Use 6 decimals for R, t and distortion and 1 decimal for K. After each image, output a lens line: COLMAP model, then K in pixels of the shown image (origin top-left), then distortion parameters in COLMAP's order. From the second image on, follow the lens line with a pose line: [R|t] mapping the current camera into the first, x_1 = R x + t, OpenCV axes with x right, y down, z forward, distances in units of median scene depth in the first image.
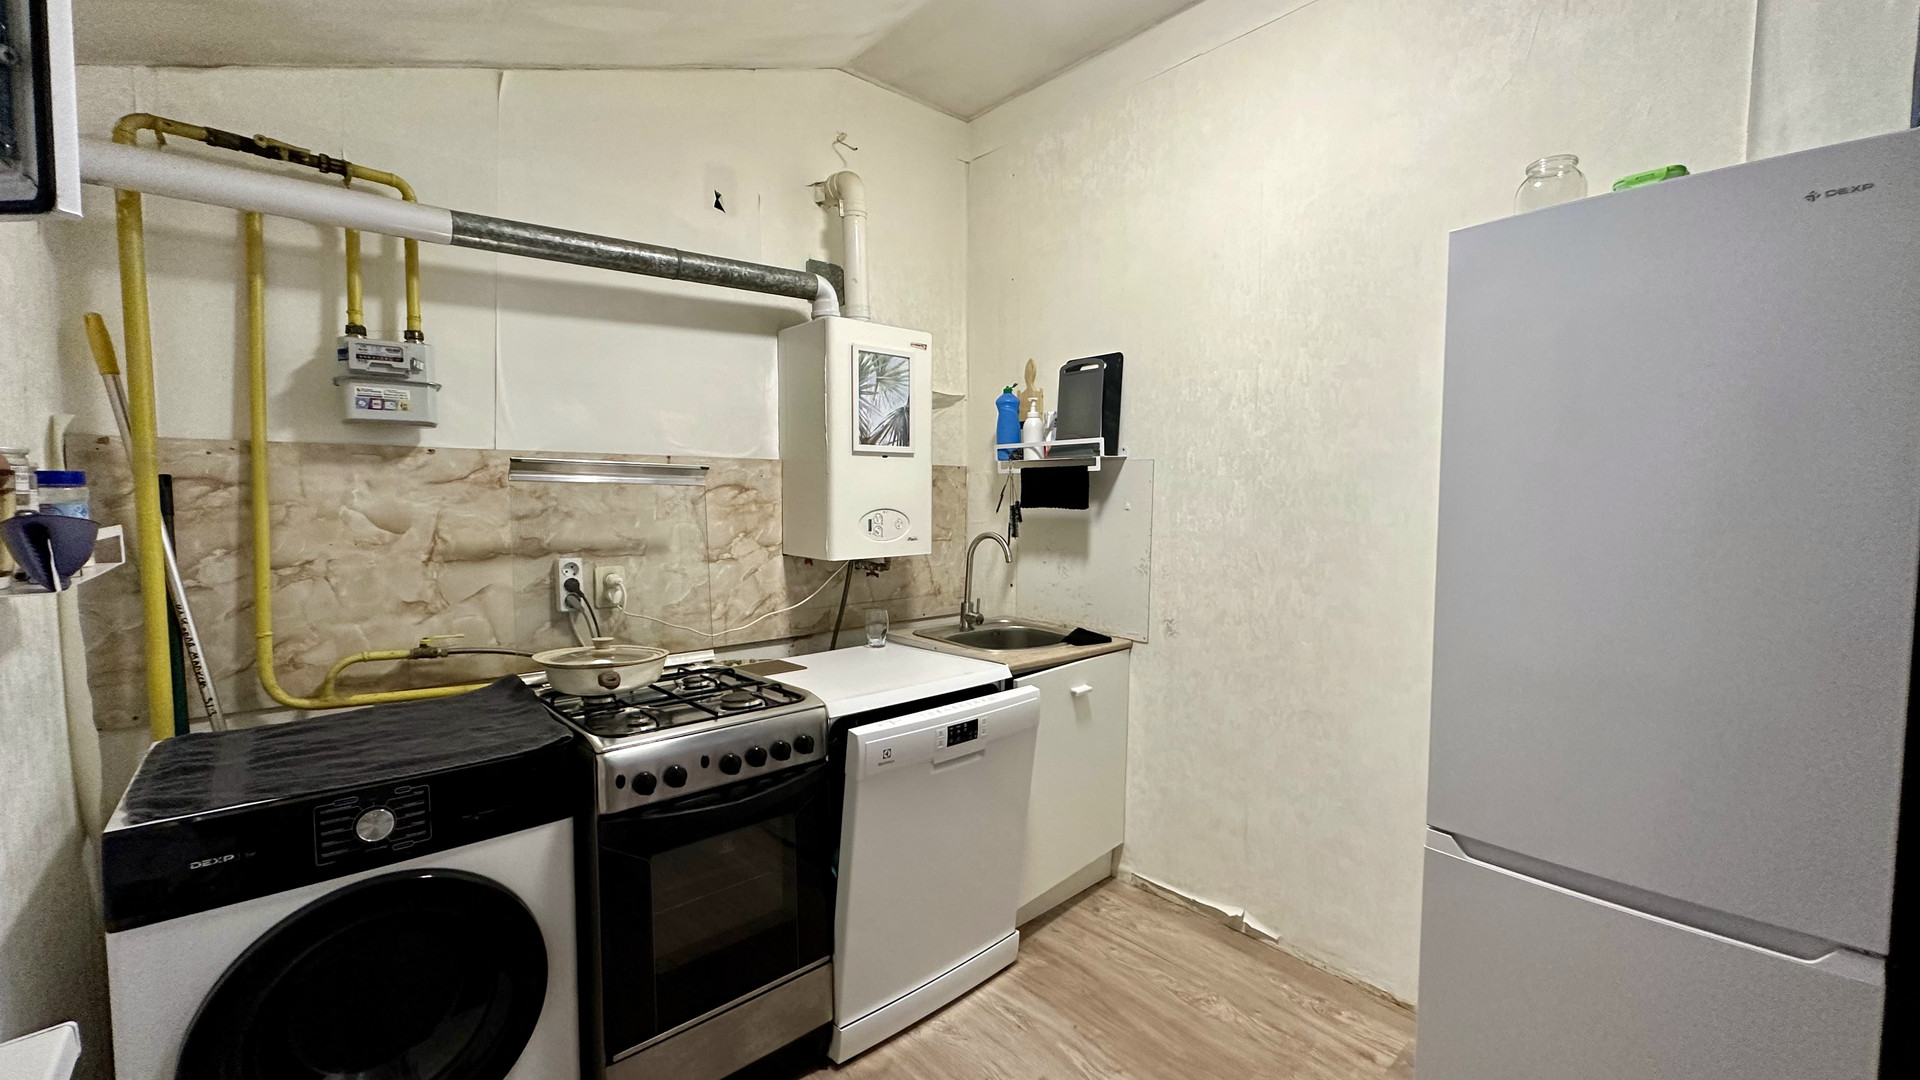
lens RADIAL K [[764.7, 0, 948.6], [0, 764.7, 536.3], [0, 0, 1]] dist [0.001374, 0.000252]
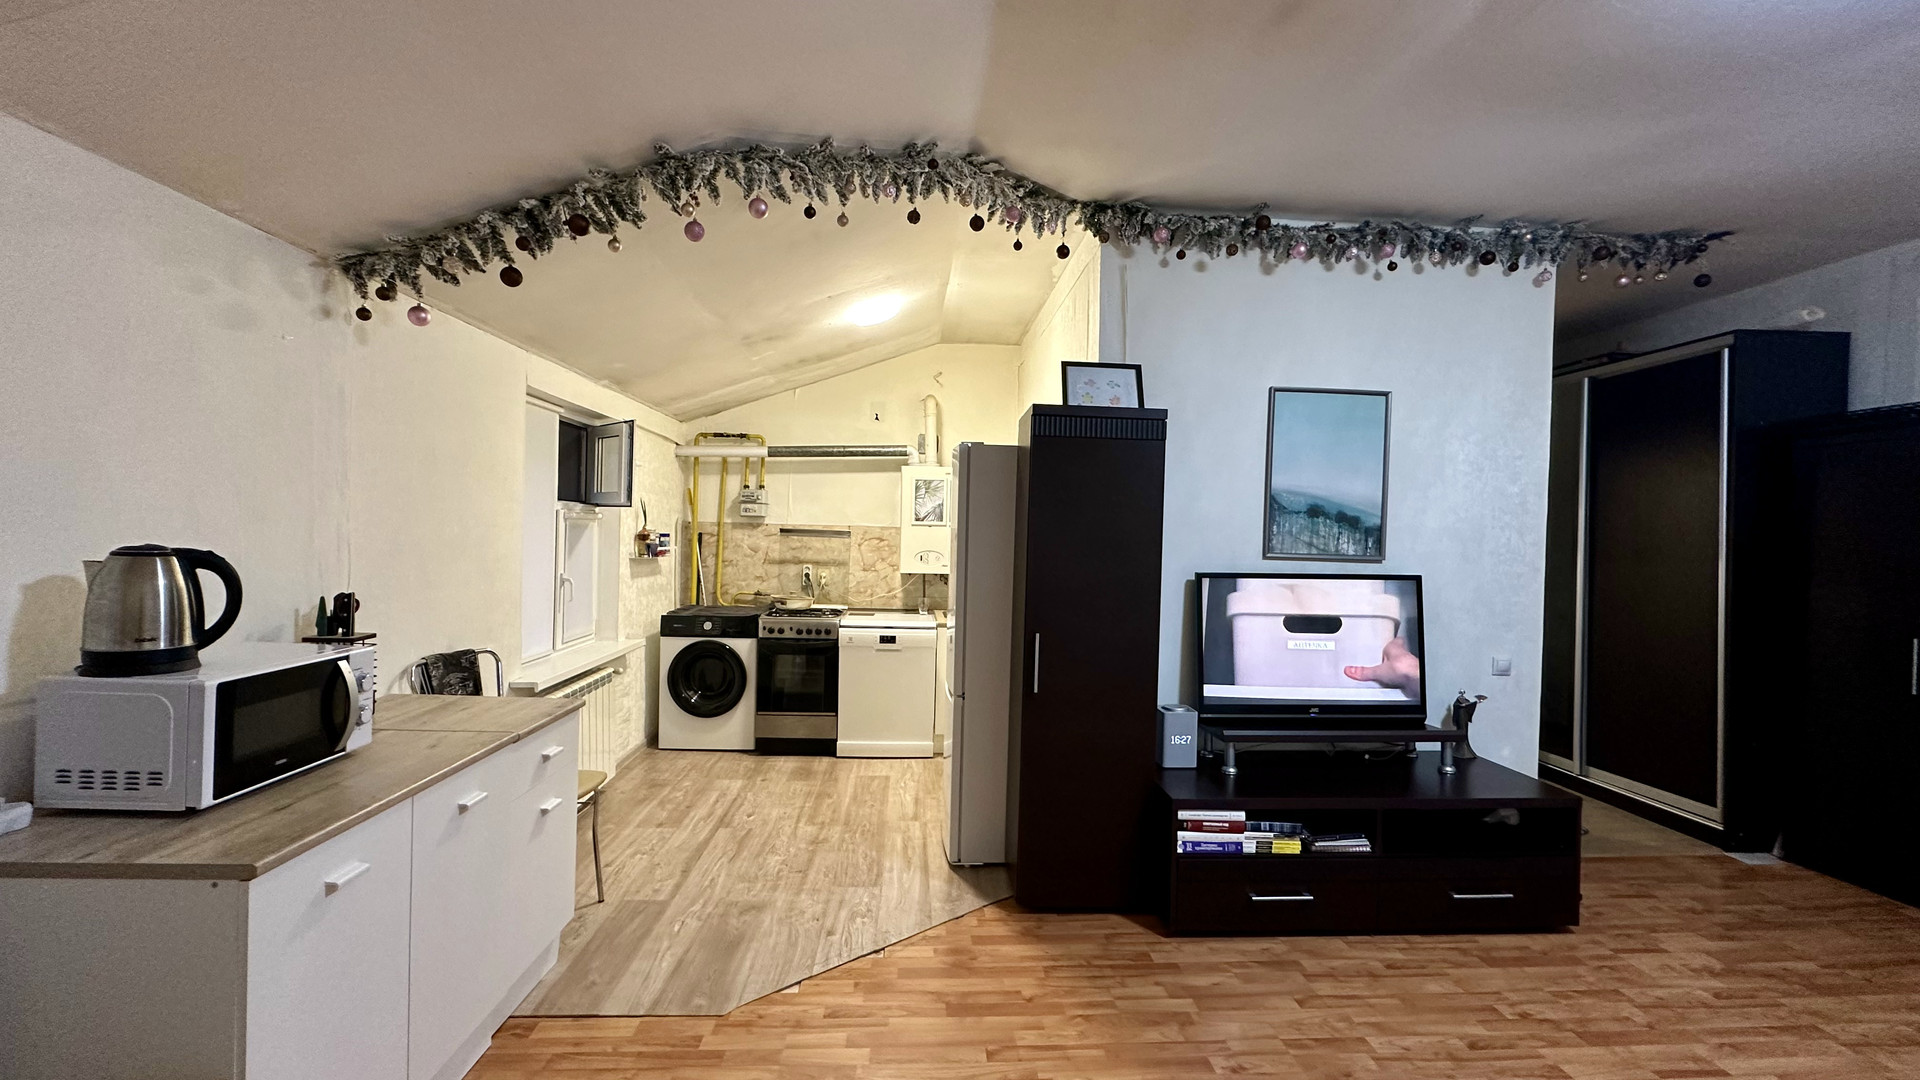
lens RADIAL K [[764.7, 0, 959.1], [0, 764.7, 541.2], [0, 0, 1]] dist [0.001374, 0.000252]
pose [[0.783935, 0.024831, -0.620347, 1.552108], [-0.057142, 0.997844, -0.032269, 0.001990], [0.618208, 0.060745, 0.783664, -0.749322]]
